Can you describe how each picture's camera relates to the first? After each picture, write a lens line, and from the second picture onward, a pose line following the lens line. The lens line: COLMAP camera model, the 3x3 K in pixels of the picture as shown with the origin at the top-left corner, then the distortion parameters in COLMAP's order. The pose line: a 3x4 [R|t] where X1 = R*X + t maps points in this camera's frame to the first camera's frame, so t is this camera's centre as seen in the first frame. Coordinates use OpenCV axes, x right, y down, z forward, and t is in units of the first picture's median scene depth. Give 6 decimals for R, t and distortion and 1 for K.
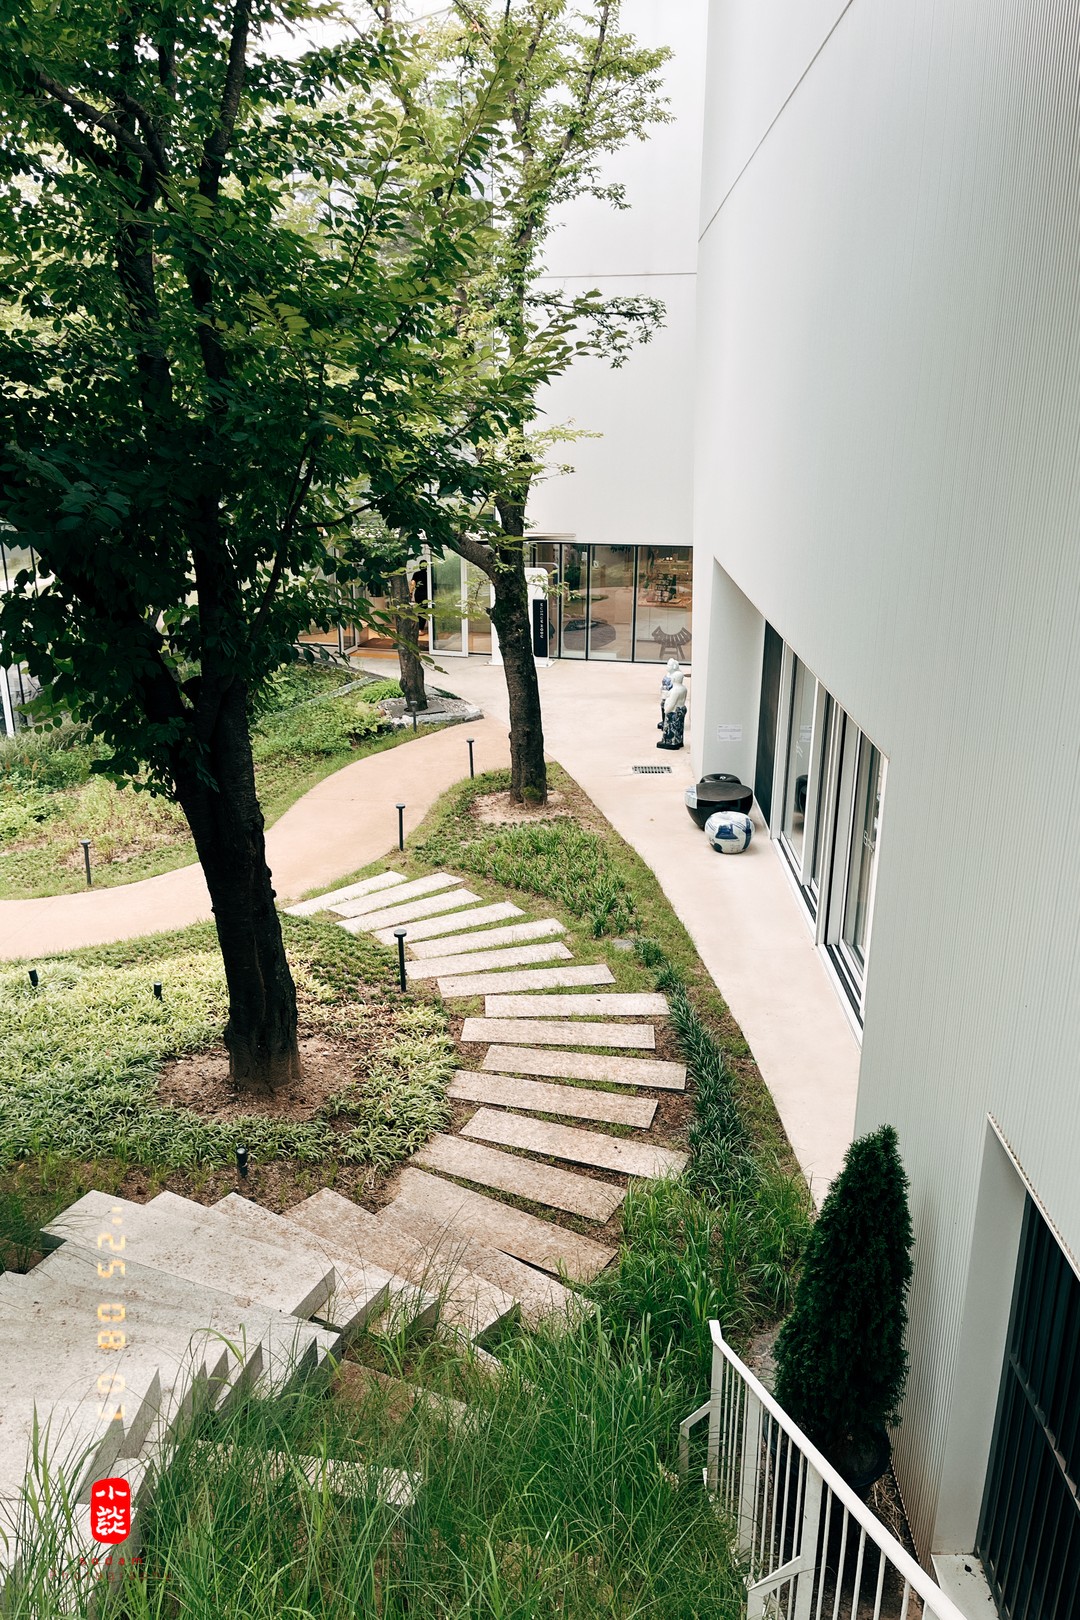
lens RADIAL K [[1168.3, 0, 540.0], [0, 1168.3, 810.0], [0, 0, 1]] dist [0.069779, -0.115822]
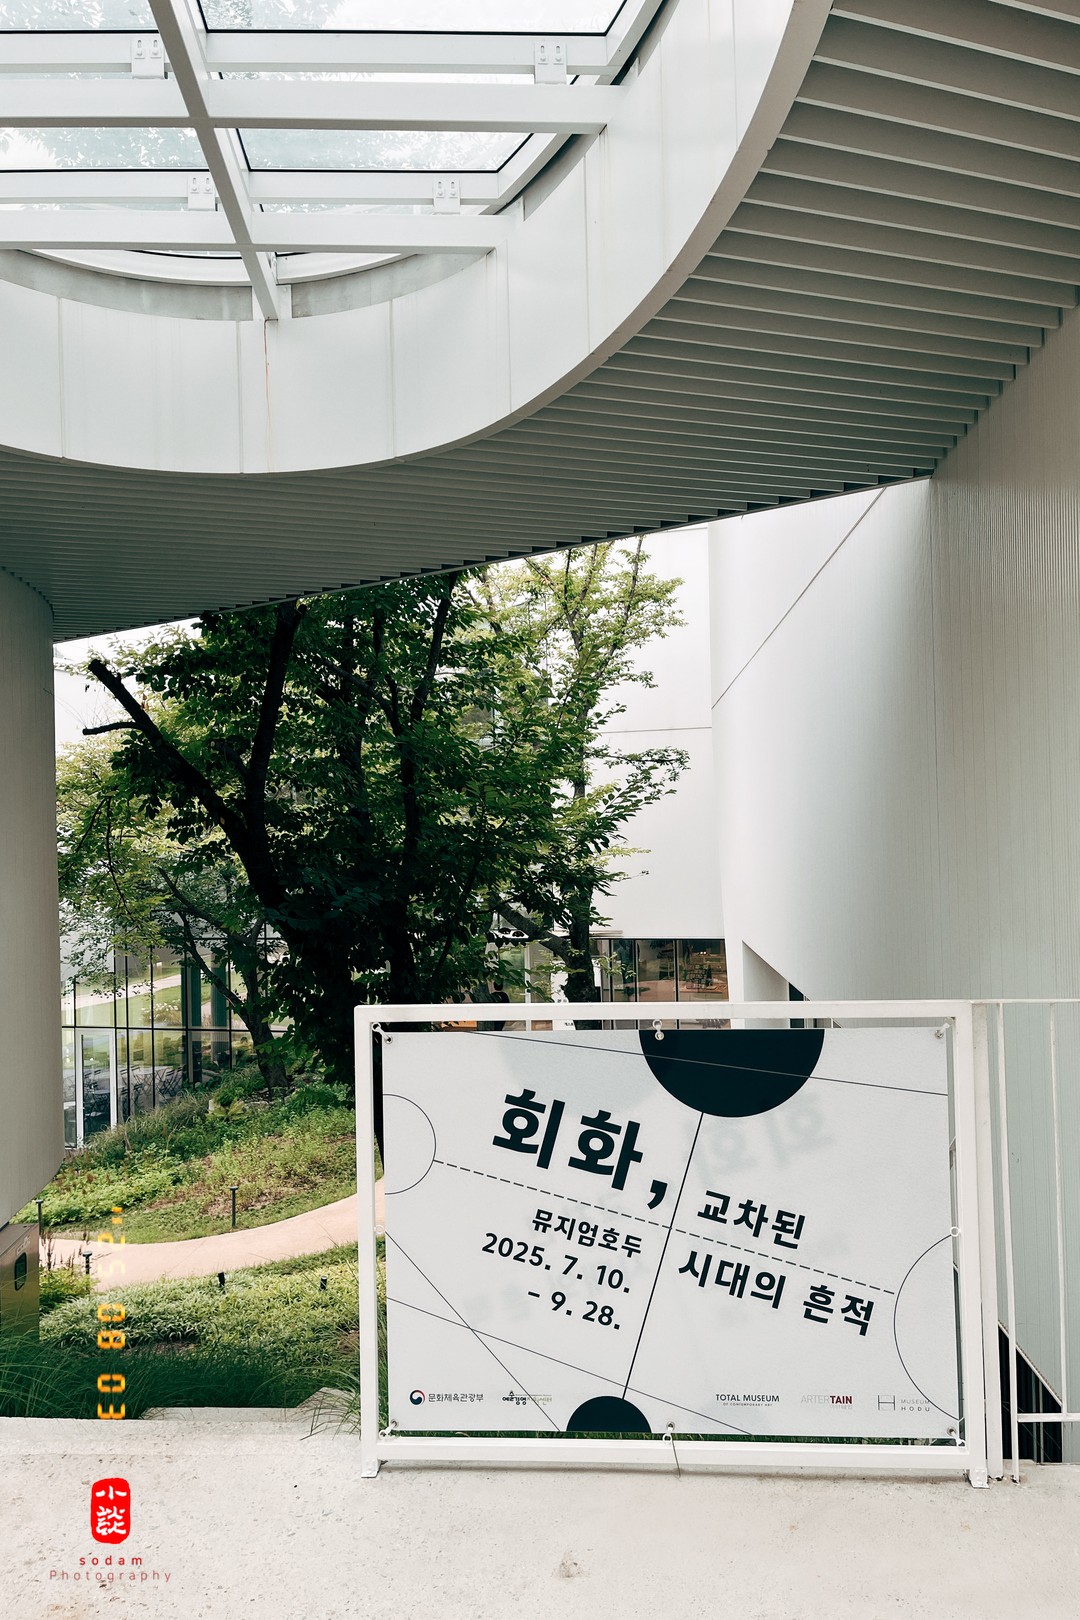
lens RADIAL K [[1168.3, 0, 540.0], [0, 1168.3, 810.0], [0, 0, 1]] dist [0.069779, -0.115822]
pose [[0.999337, -0.028037, -0.023219, -0.035547], [0.018534, 0.940827, -0.338381, 0.073705], [0.031332, 0.337726, 0.940723, -0.234829]]
